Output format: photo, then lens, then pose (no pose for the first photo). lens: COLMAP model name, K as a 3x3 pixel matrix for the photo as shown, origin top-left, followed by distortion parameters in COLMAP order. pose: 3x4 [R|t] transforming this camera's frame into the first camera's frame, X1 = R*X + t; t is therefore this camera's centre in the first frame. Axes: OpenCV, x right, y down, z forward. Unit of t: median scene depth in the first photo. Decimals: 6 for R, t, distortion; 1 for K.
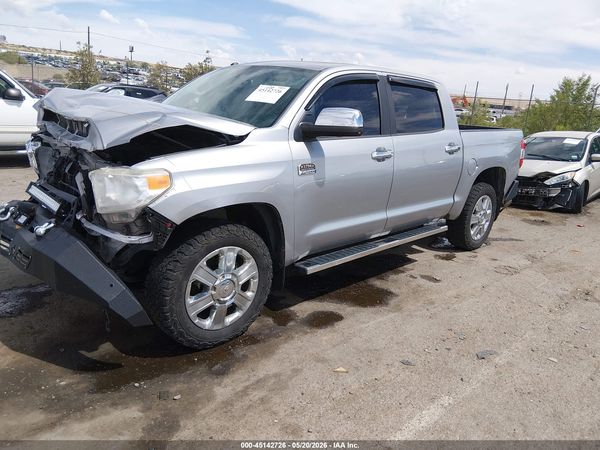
lens RADIAL K [[456.6, 0, 300.0], [0, 456.6, 225.0], [0, 0, 1]] dist [0.107230, -0.194701]
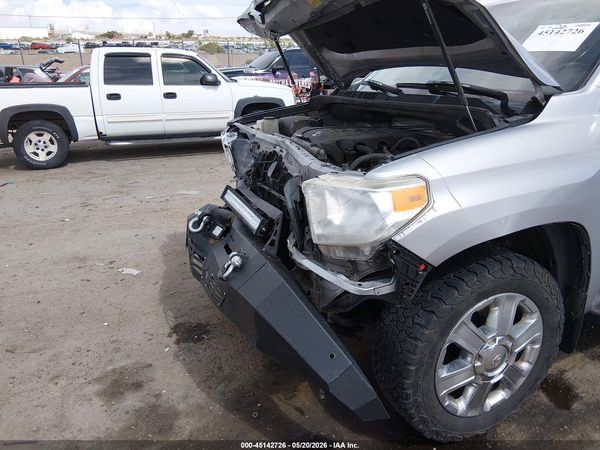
lens RADIAL K [[456.6, 0, 300.0], [0, 456.6, 225.0], [0, 0, 1]] dist [0.107230, -0.194701]
pose [[0.931008, 0.032355, -0.363562, -0.199993], [-0.011906, 0.998225, 0.058348, -0.082312], [0.364804, -0.049994, 0.929741, 0.354562]]
